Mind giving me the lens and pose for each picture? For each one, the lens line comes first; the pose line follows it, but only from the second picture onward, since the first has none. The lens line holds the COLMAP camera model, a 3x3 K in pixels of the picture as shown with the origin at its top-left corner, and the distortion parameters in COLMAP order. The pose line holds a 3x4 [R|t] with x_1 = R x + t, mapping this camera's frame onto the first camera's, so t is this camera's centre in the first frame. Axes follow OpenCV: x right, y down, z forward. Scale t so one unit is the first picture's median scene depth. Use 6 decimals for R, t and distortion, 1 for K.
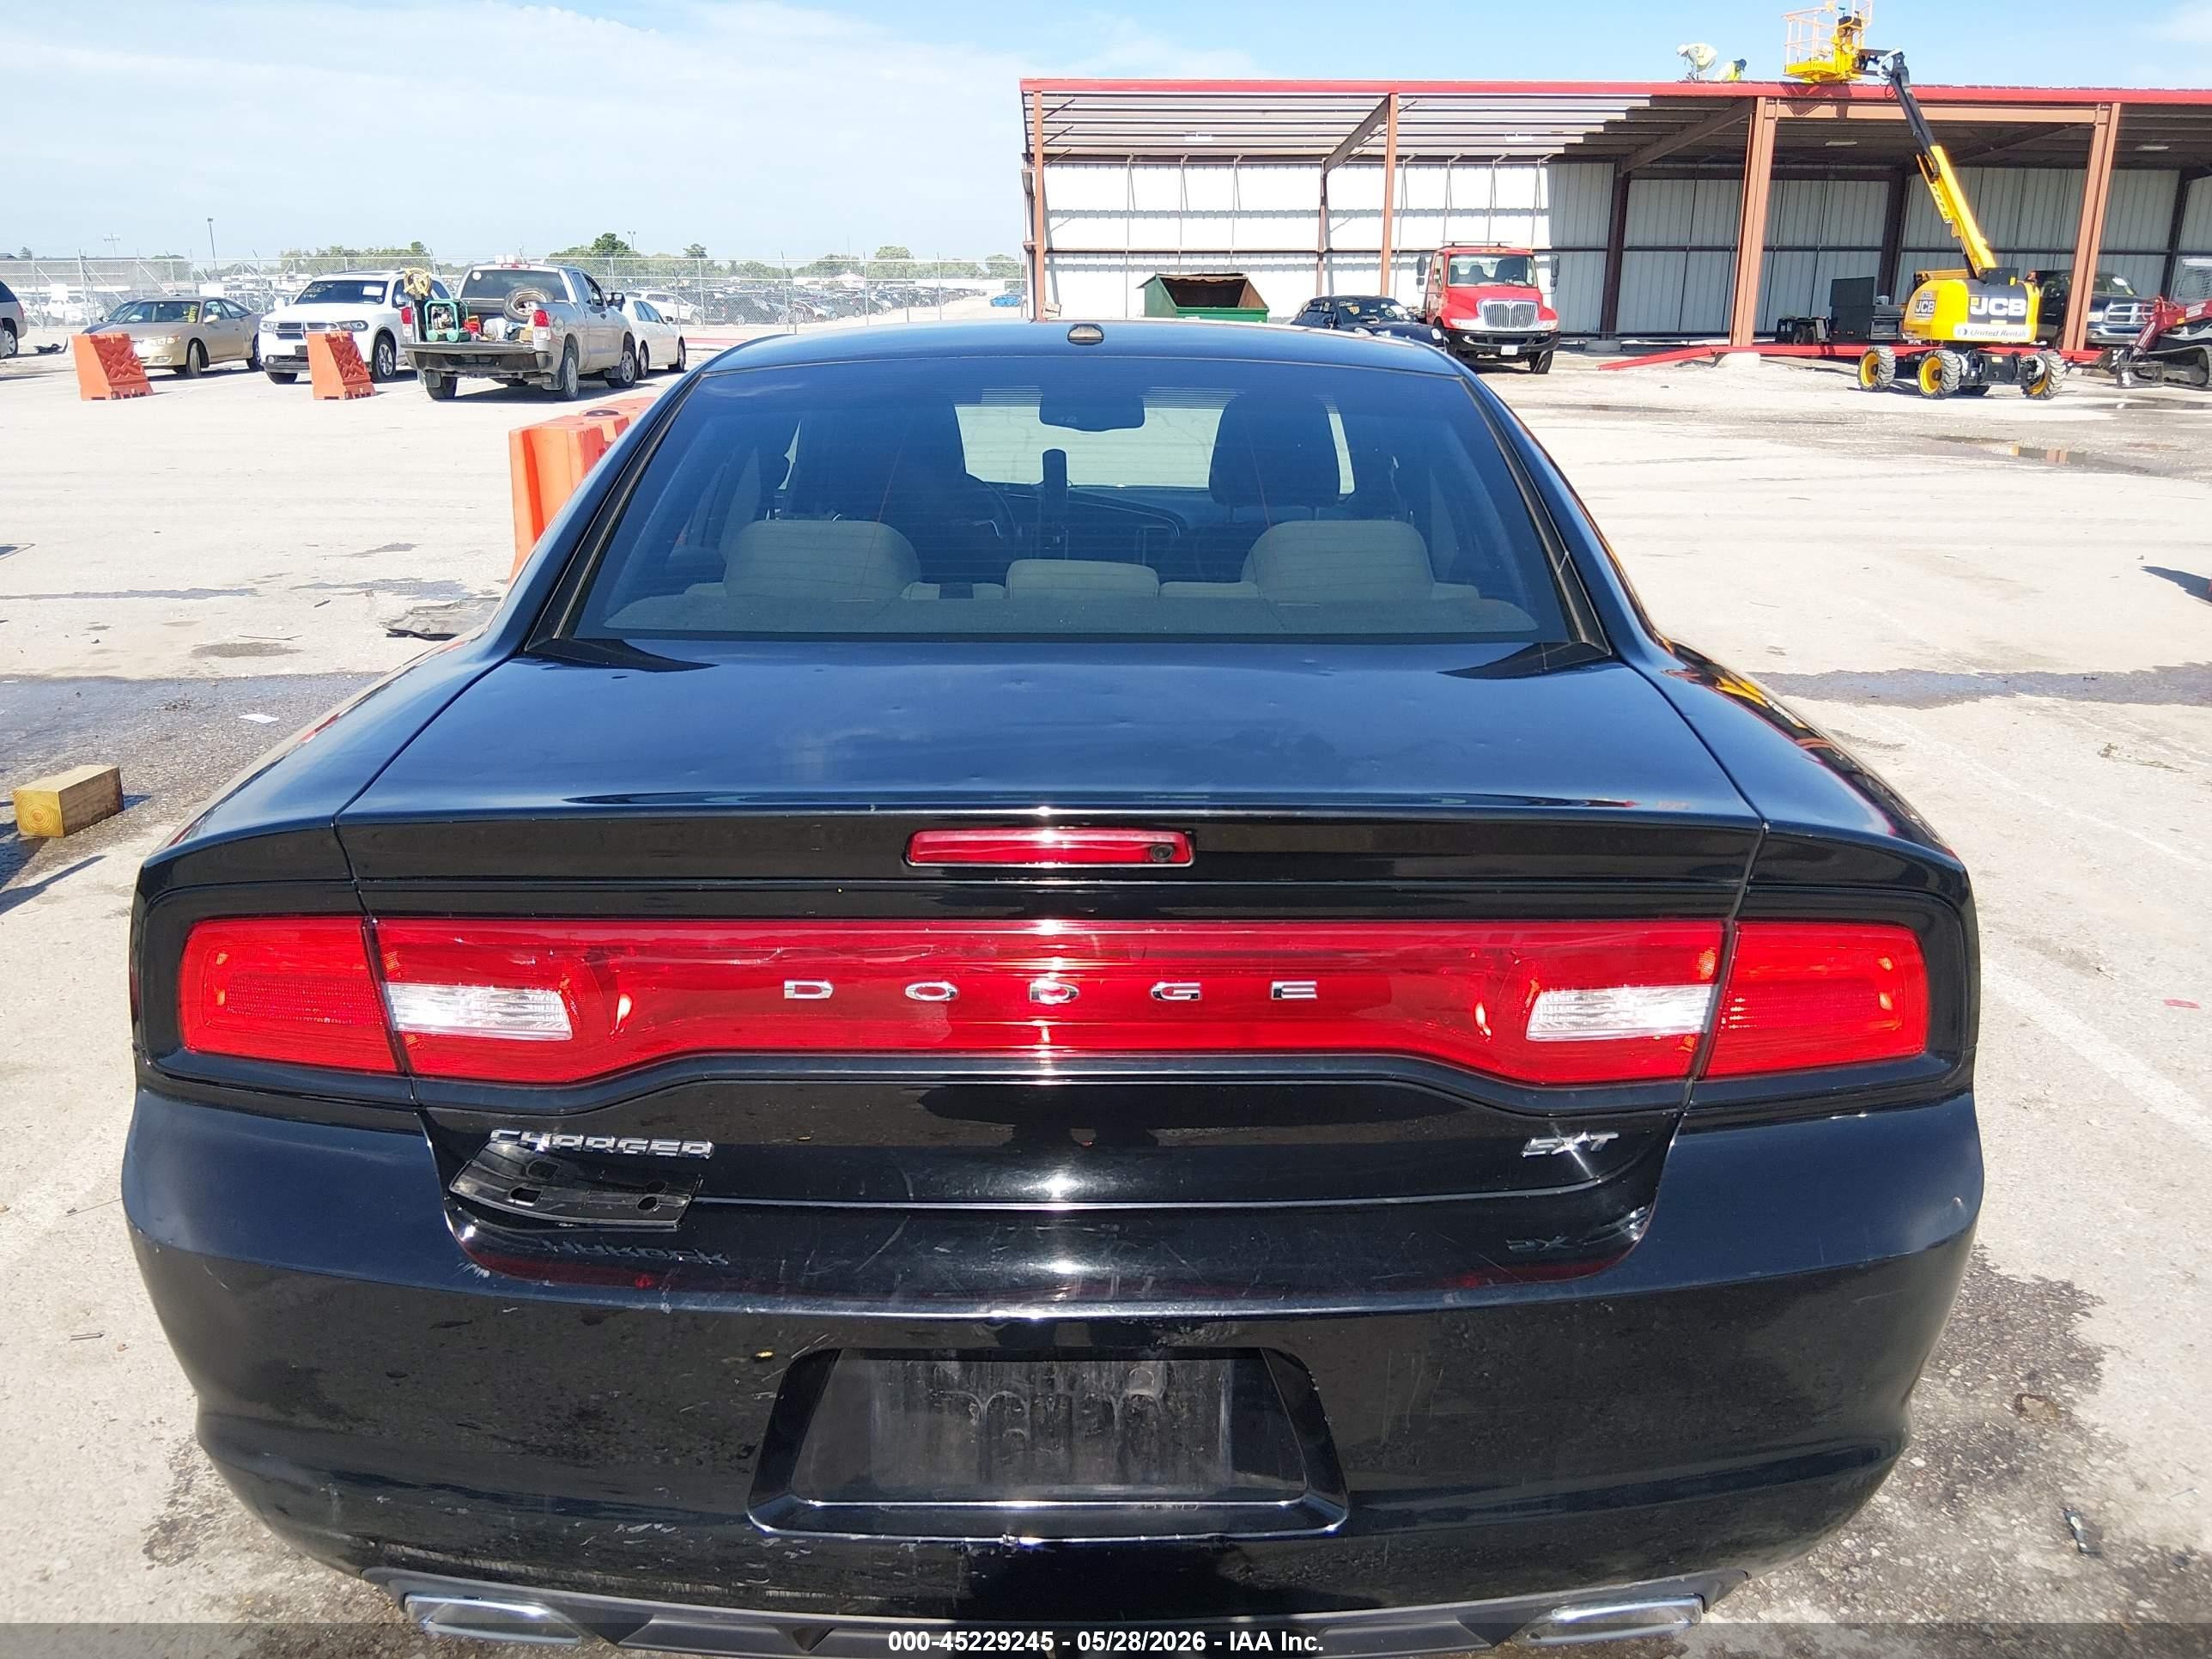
lens RADIAL K [[1679.1, 0, 1120.9], [0, 1679.1, 832.7], [0, 0, 1]] dist [0.065396, -0.117104]
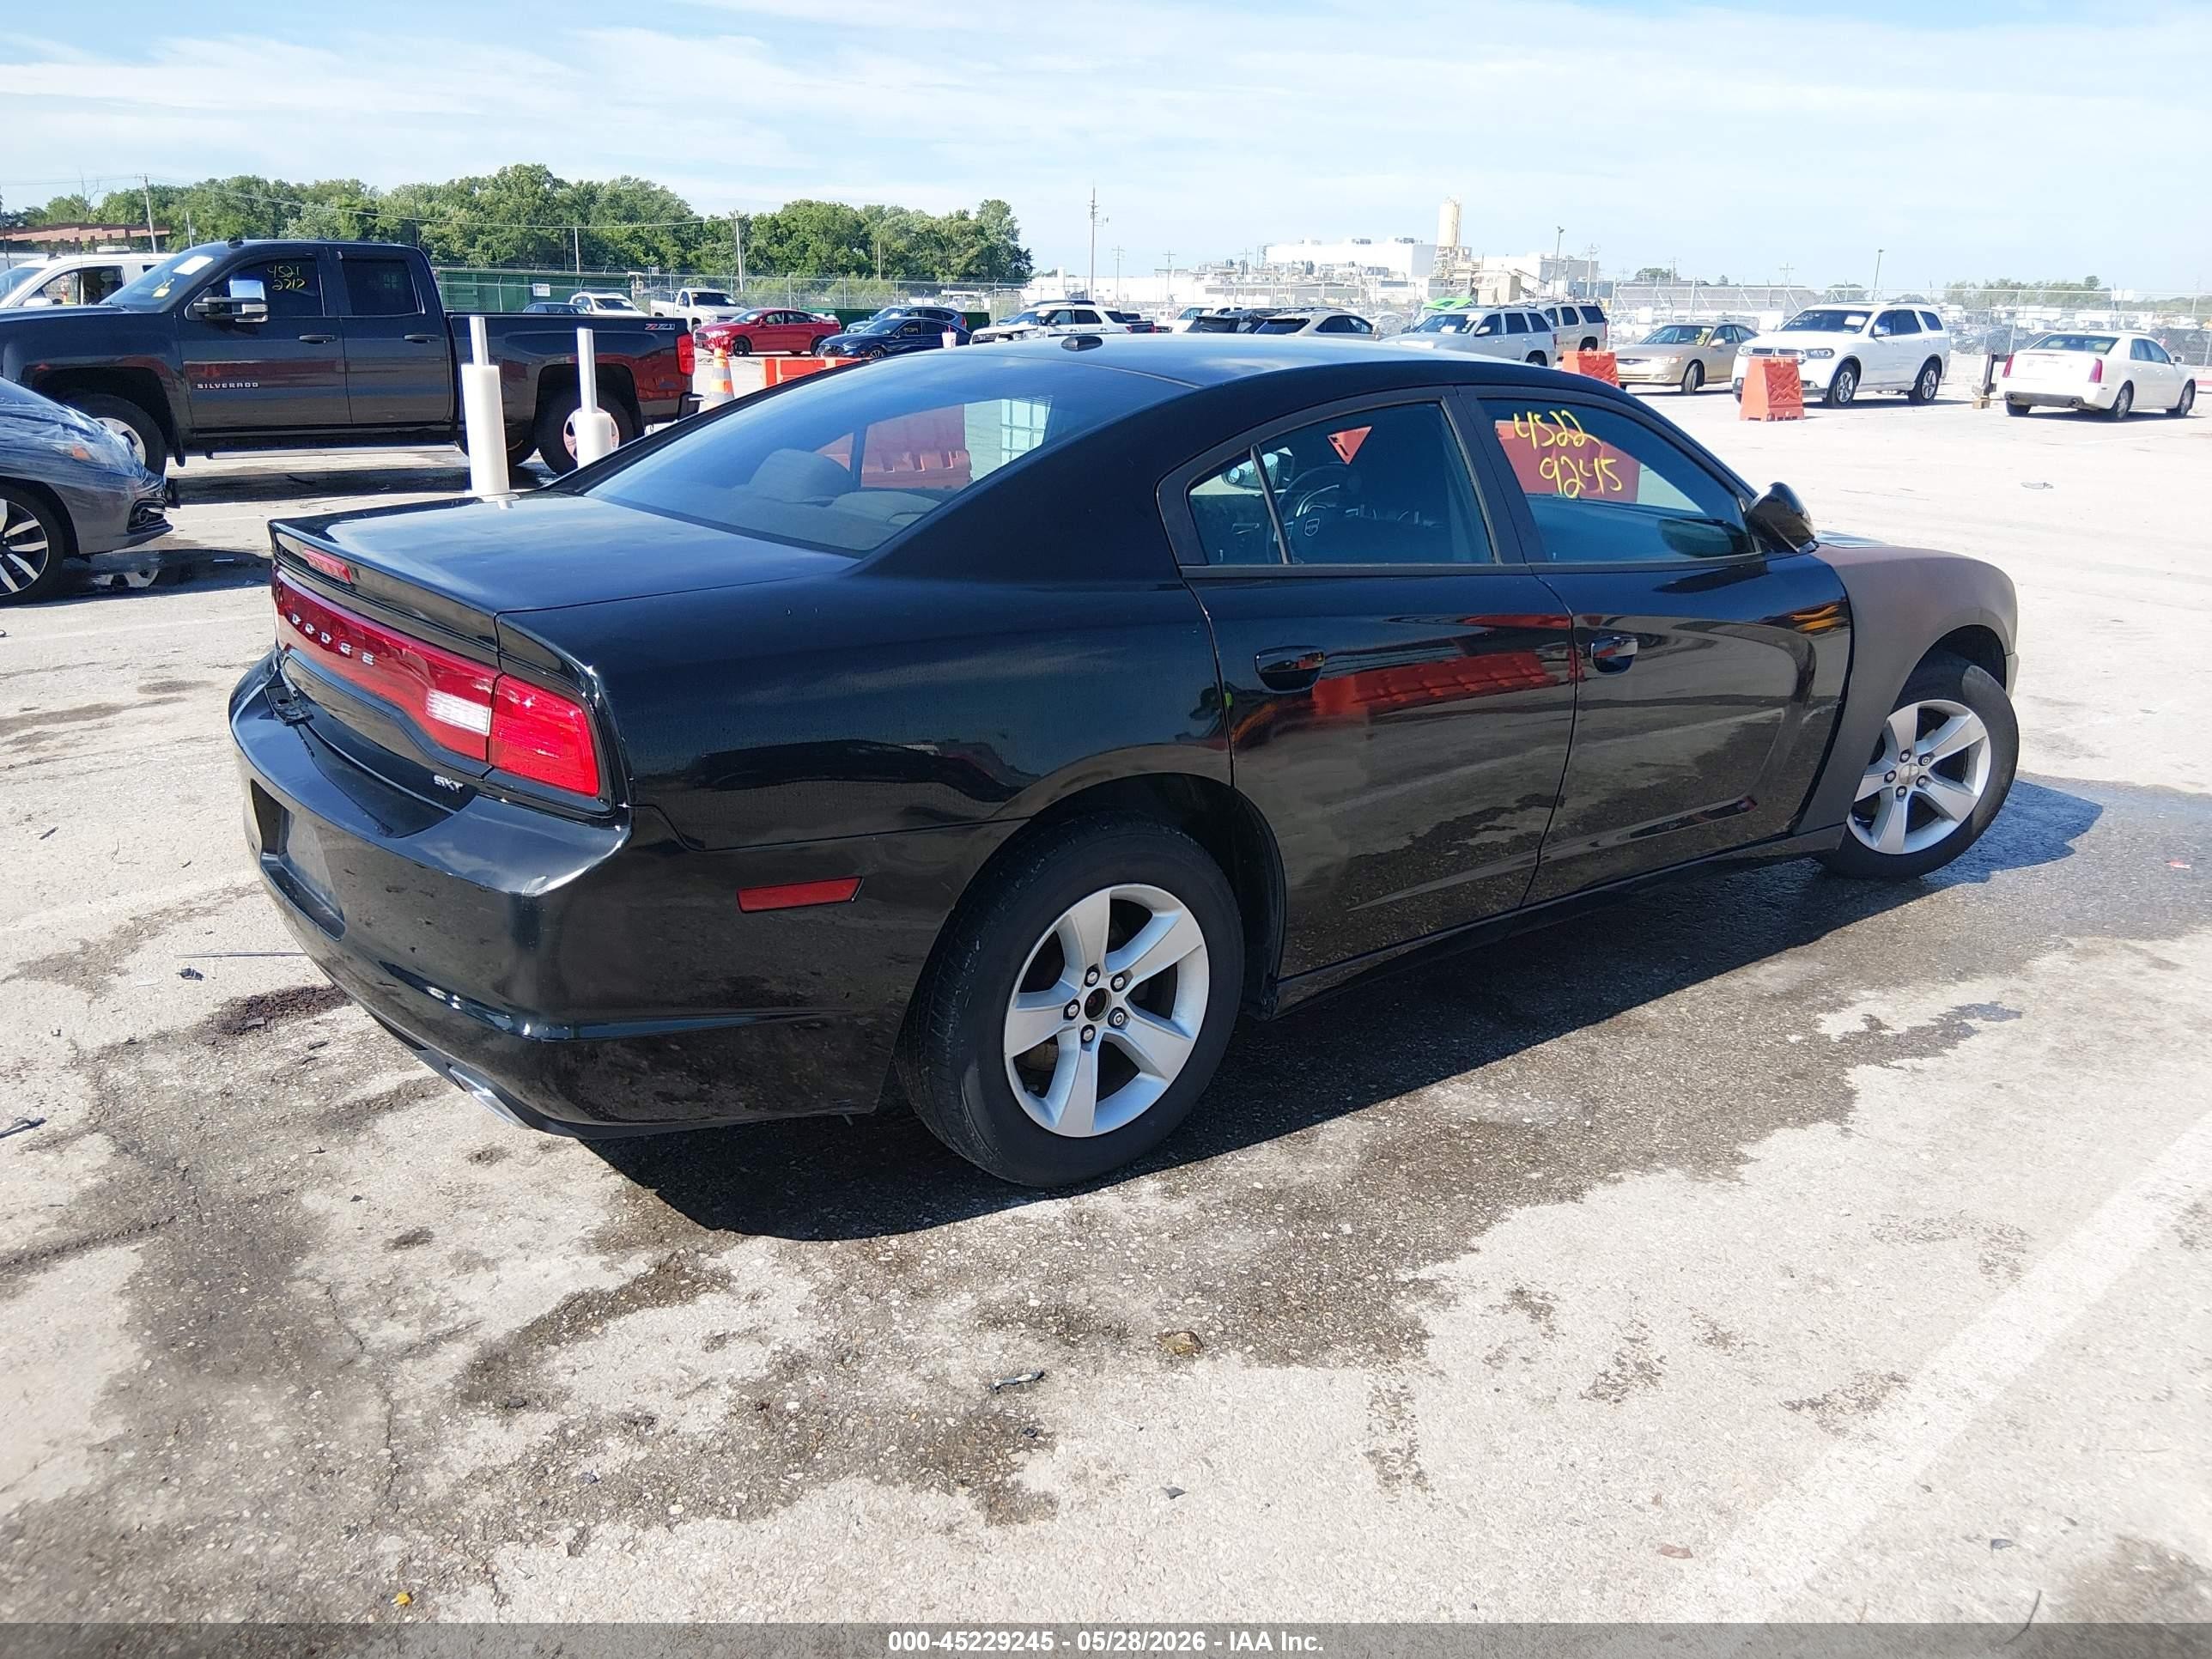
lens RADIAL K [[1679.1, 0, 1116.5], [0, 1679.1, 837.8], [0, 0, 1]] dist [0.065396, -0.117104]
pose [[0.631751, 0.244317, -0.735663, 0.402230], [-0.254774, 0.961752, 0.100614, -0.023242], [0.732107, 0.123865, 0.669834, 0.070954]]
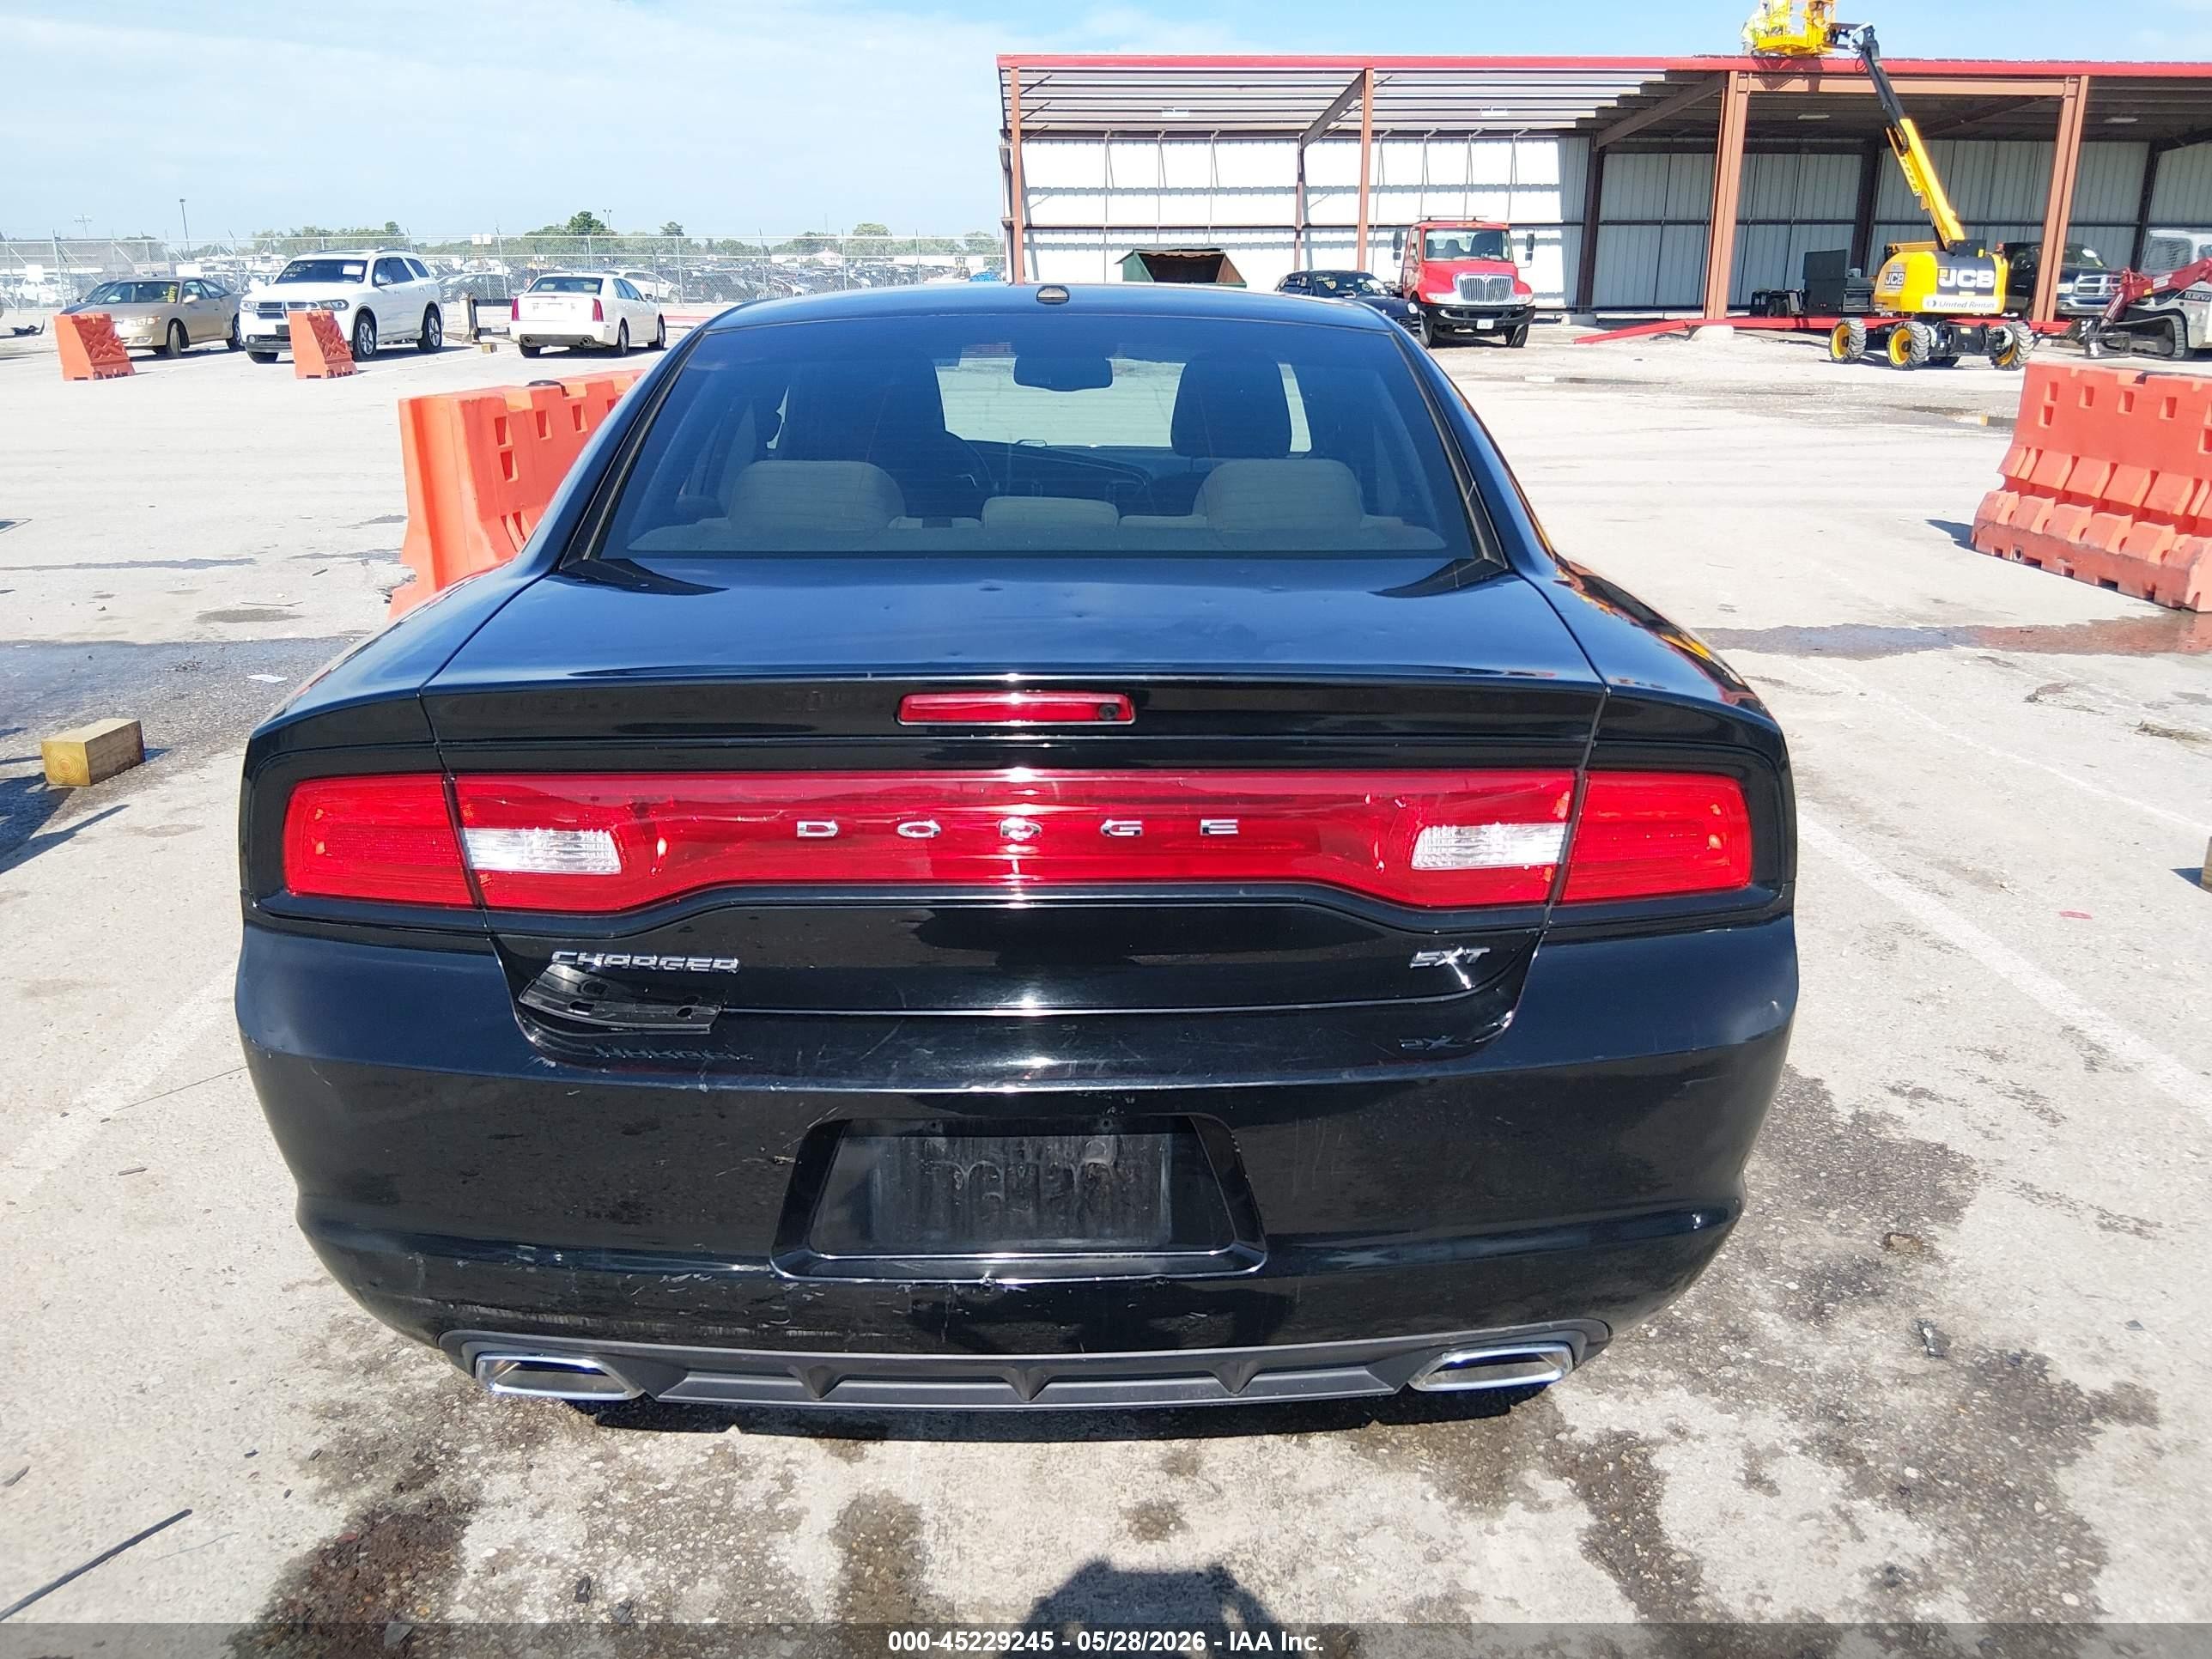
lens RADIAL K [[1679.1, 0, 1122.8], [0, 1679.1, 828.4], [0, 0, 1]] dist [0.065396, -0.117104]
pose [[0.999915, -0.007823, 0.010462, 0.003744], [0.007717, 0.999919, 0.010129, 0.014710], [-0.010540, -0.010047, 0.999894, -0.037371]]
